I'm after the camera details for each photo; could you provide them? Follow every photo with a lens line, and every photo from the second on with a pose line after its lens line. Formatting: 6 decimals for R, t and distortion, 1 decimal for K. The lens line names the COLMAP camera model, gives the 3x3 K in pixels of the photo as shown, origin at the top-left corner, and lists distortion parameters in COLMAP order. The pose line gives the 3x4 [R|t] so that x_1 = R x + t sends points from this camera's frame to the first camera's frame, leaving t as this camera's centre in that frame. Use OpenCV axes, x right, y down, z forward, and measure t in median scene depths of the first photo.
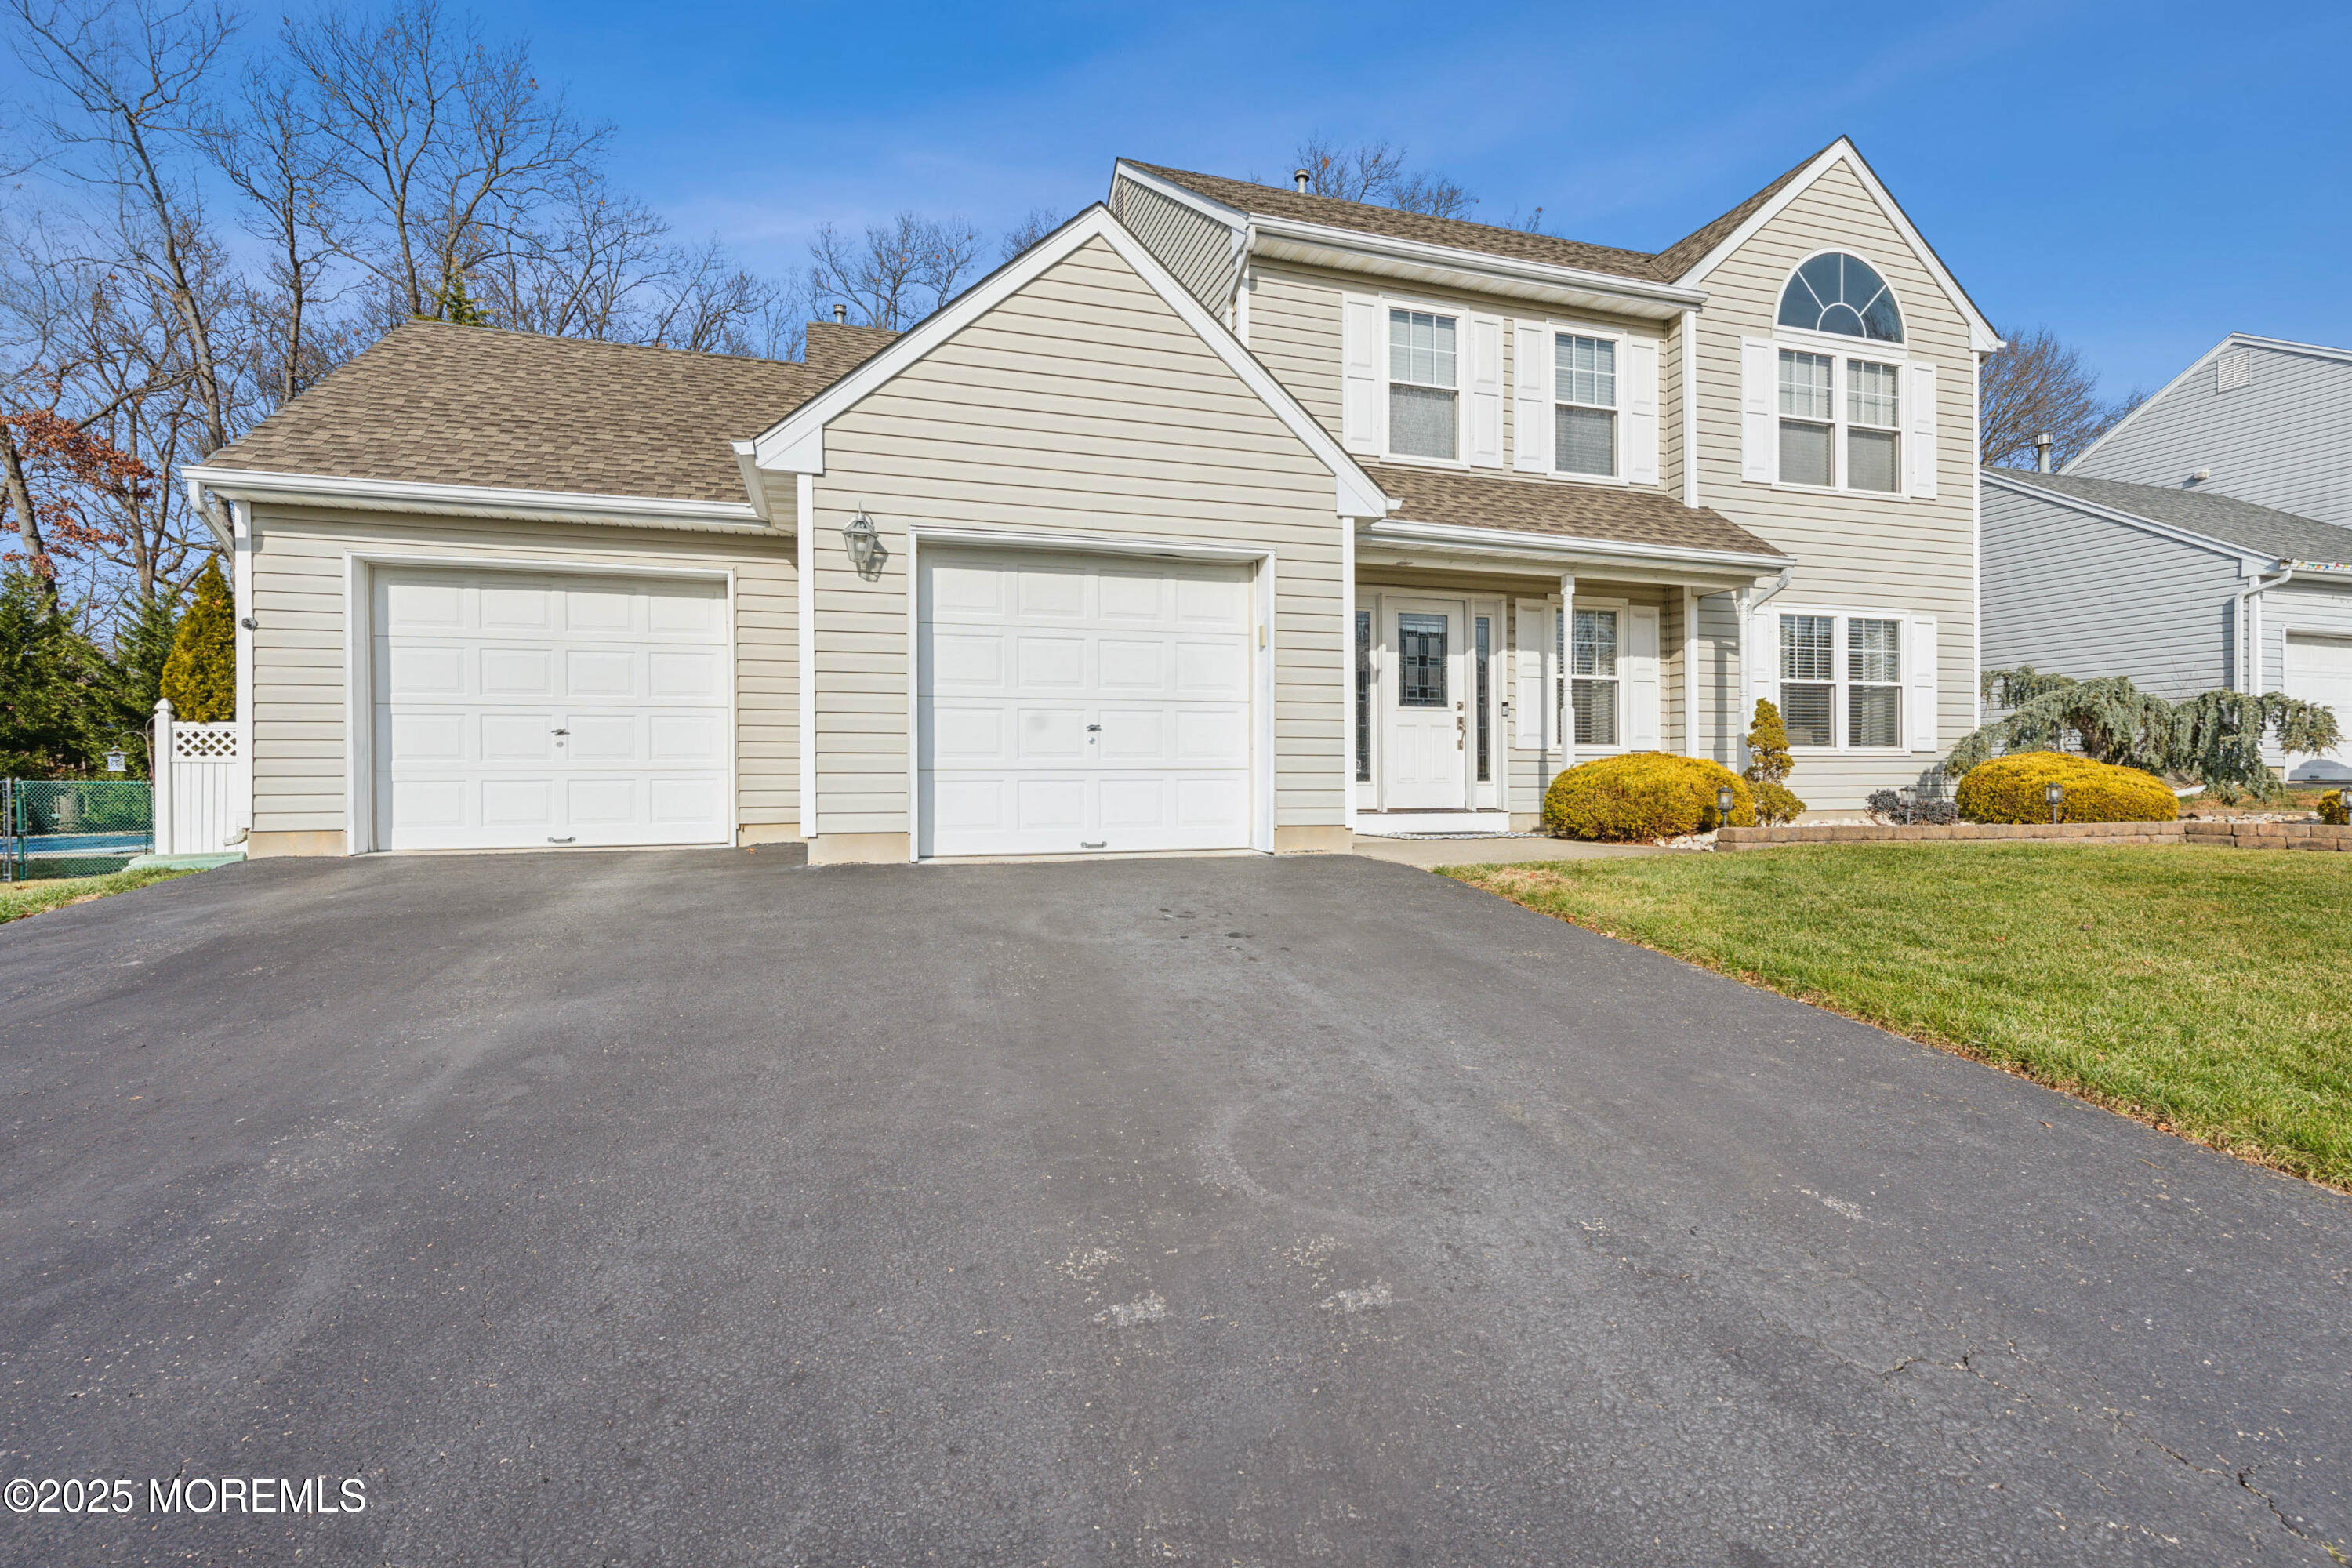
lens RADIAL K [[1027.3, 0, 1171.1], [0, 1027.3, 768.3], [0, 0, 1]] dist [0.004912, -0.002935]
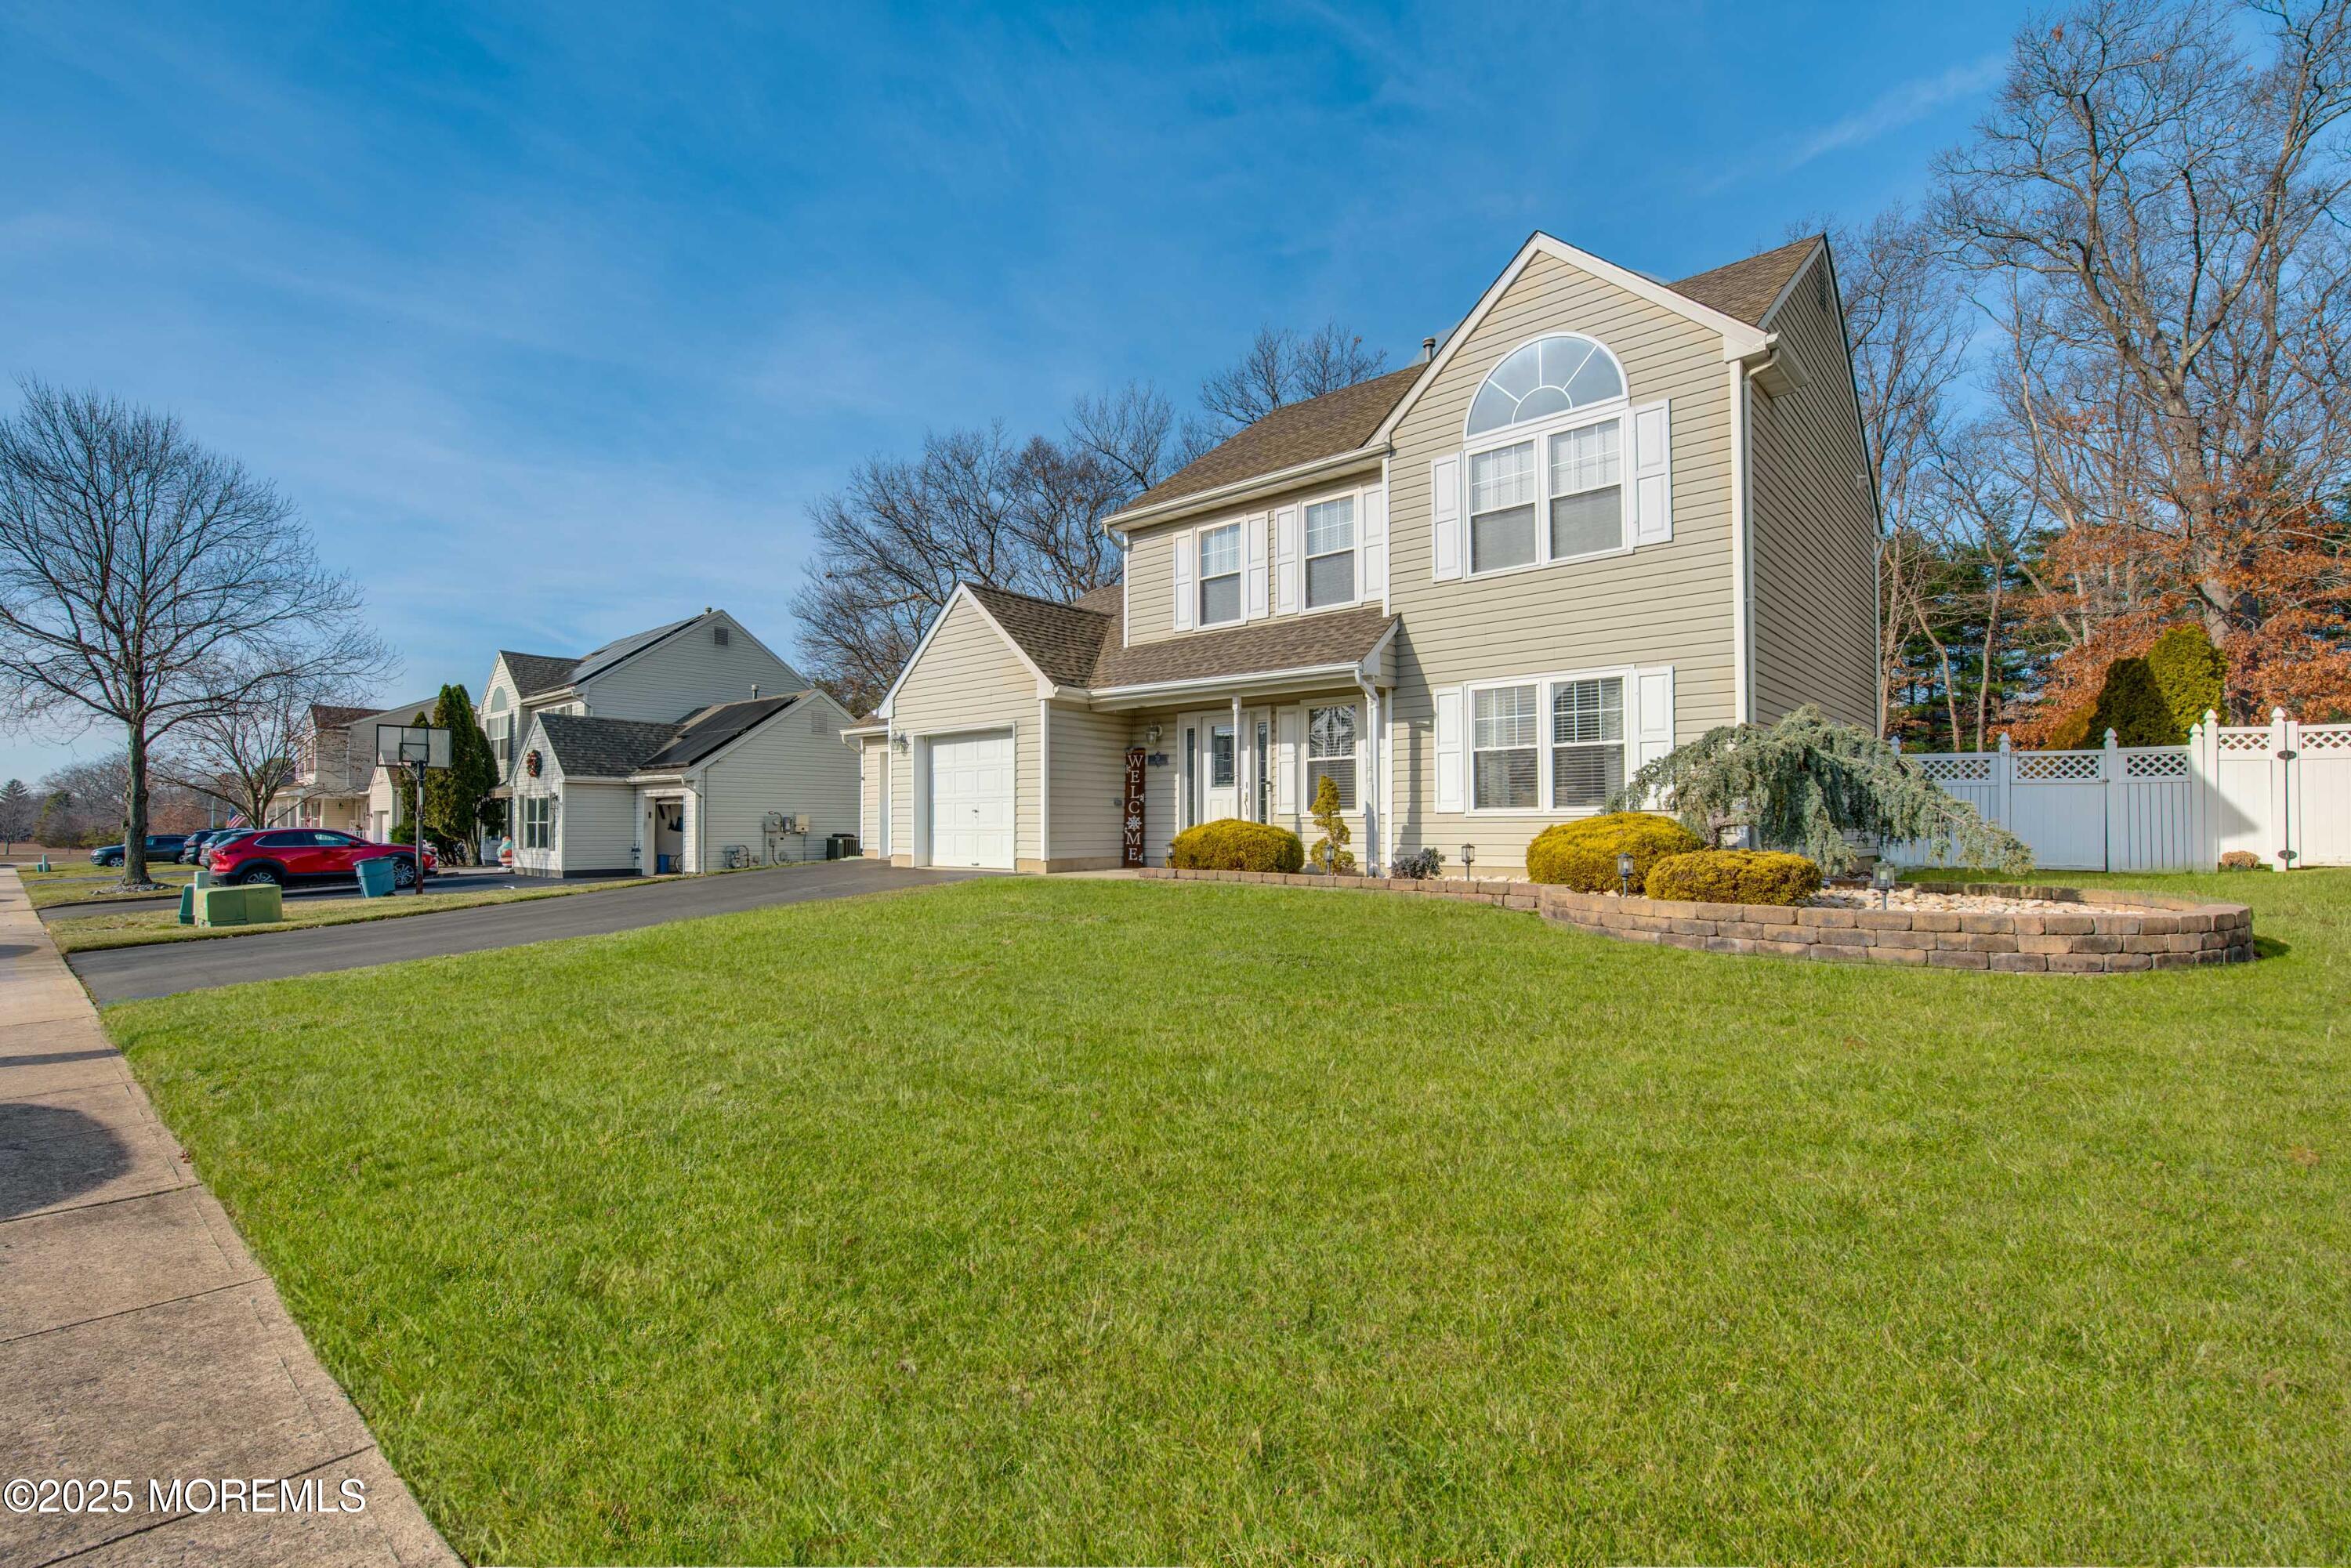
lens RADIAL K [[1063.1, 0, 1174.9], [0, 1063.1, 806.1], [0, 0, 1]] dist [0.000332, -0.000028]
pose [[0.519956, -0.019180, -0.853978, 1.463896], [0.001358, 0.999765, -0.021627, 0.000343], [0.854192, 0.010086, 0.519859, 0.127086]]
